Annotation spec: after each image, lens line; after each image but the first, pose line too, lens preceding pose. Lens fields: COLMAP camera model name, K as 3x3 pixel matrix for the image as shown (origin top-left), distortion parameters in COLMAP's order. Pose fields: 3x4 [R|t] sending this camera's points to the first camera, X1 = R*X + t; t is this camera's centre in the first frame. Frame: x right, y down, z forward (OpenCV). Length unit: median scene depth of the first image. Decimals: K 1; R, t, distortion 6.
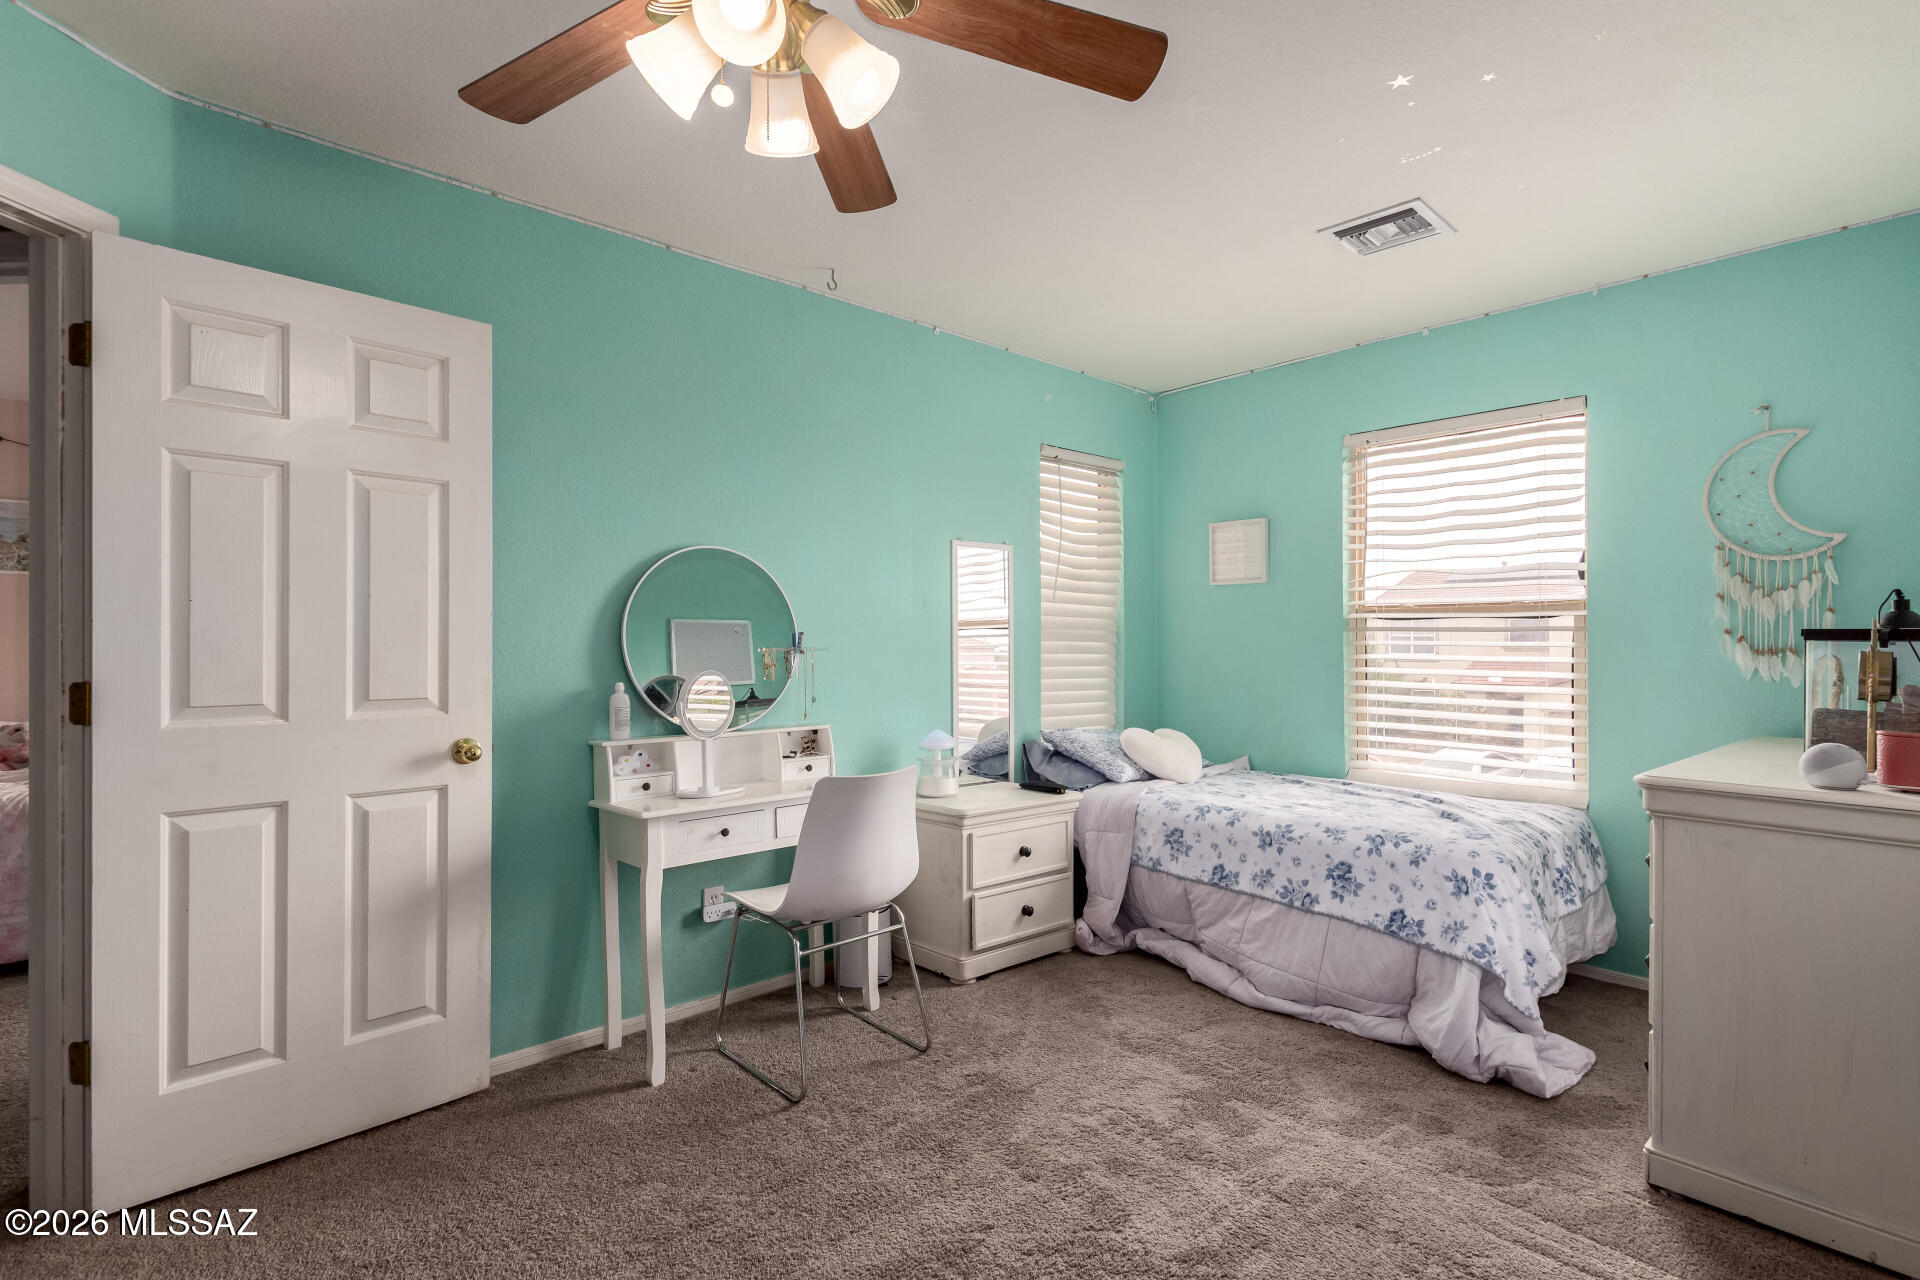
lens RADIAL K [[911.5, 0, 995.4], [0, 911.5, 642.8], [0, 0, 1]] dist [0.001448, -0.000948]
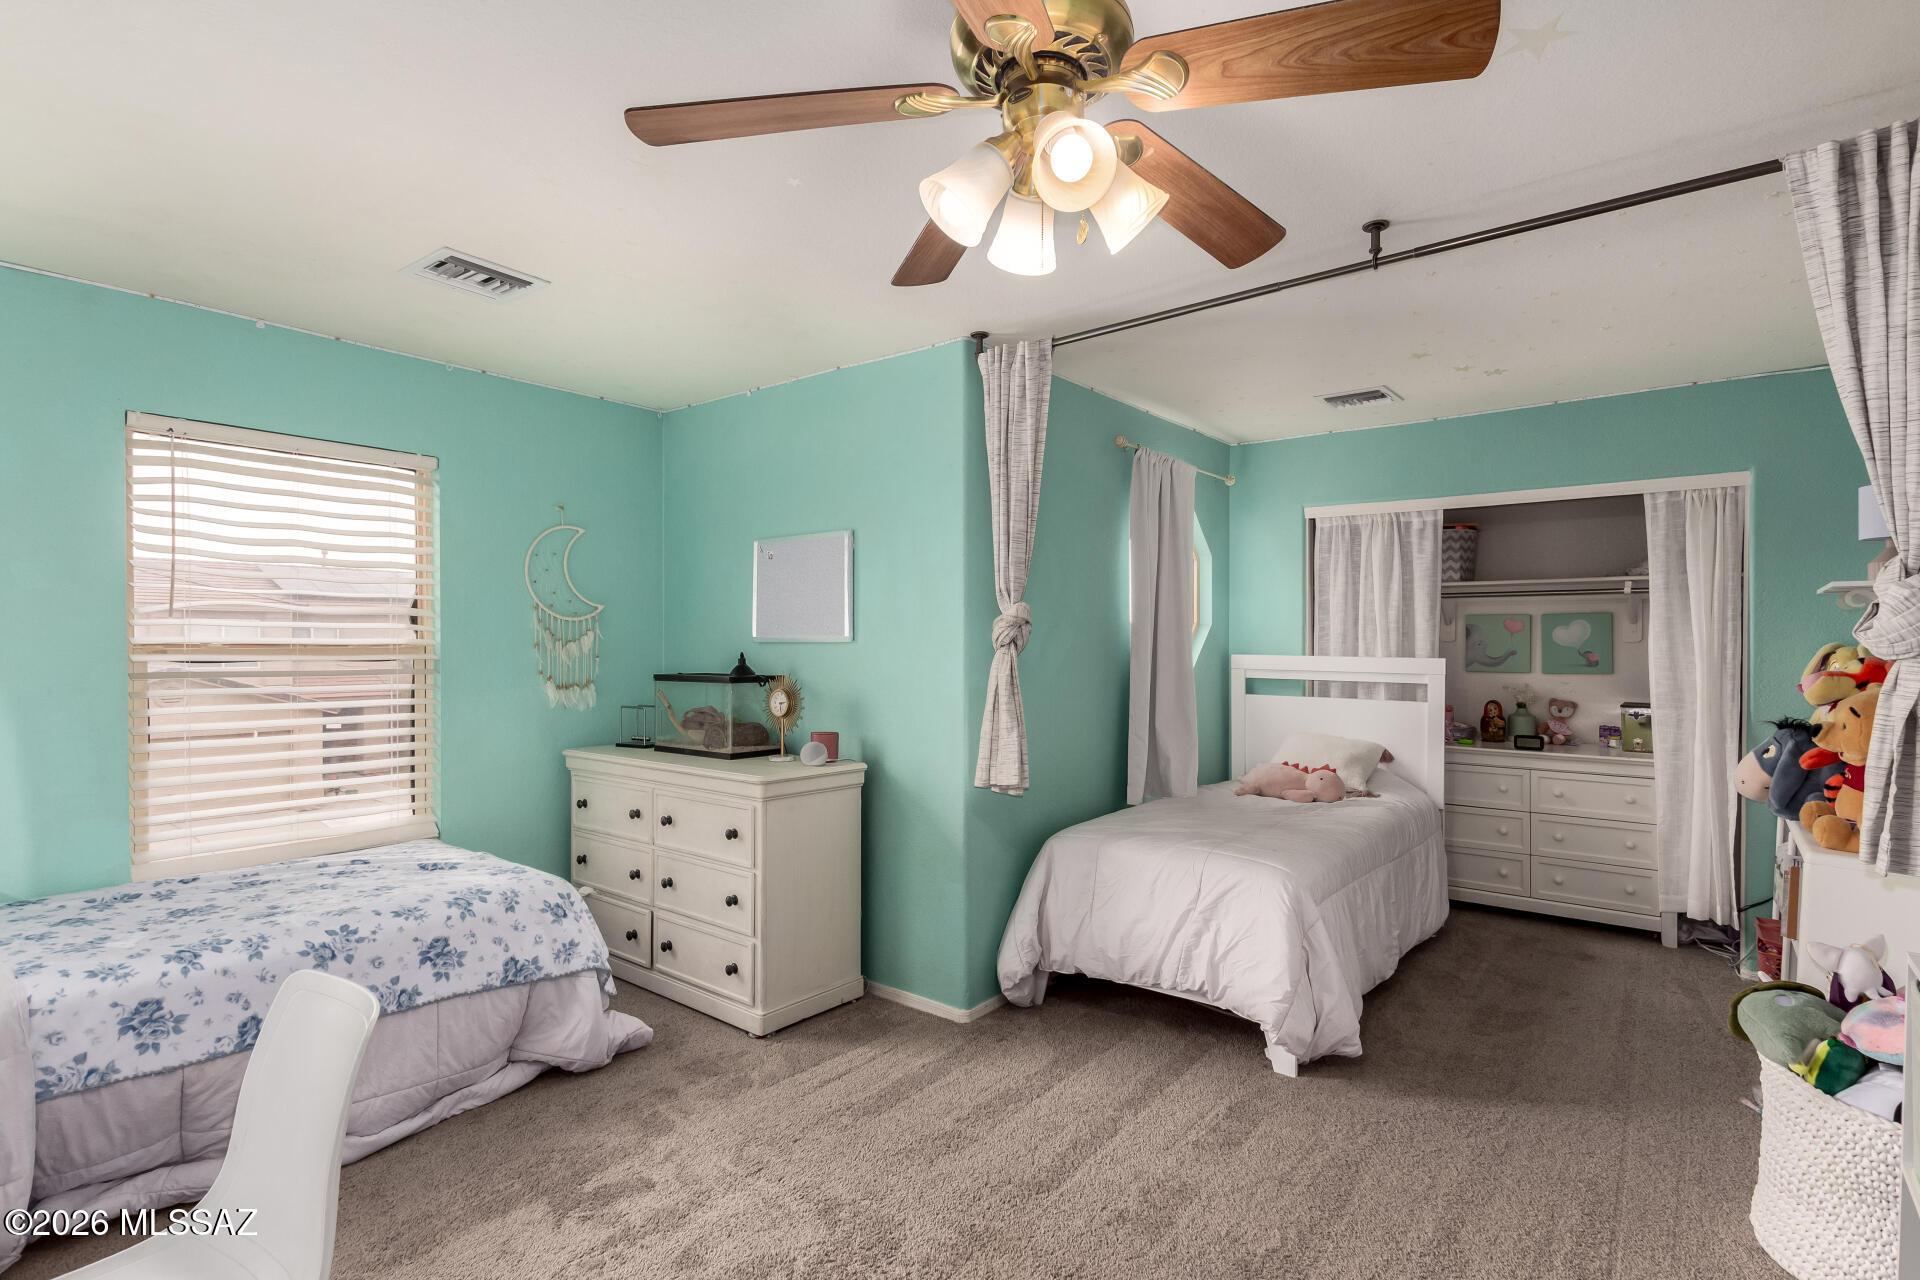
lens RADIAL K [[911.5, 0, 995.4], [0, 911.5, 642.8], [0, 0, 1]] dist [0.001448, -0.000948]
pose [[-0.160435, -0.001973, 0.987044, -0.638184], [-0.001556, 0.999997, 0.001746, -0.062342], [-0.987045, -0.001256, -0.160437, 0.611619]]
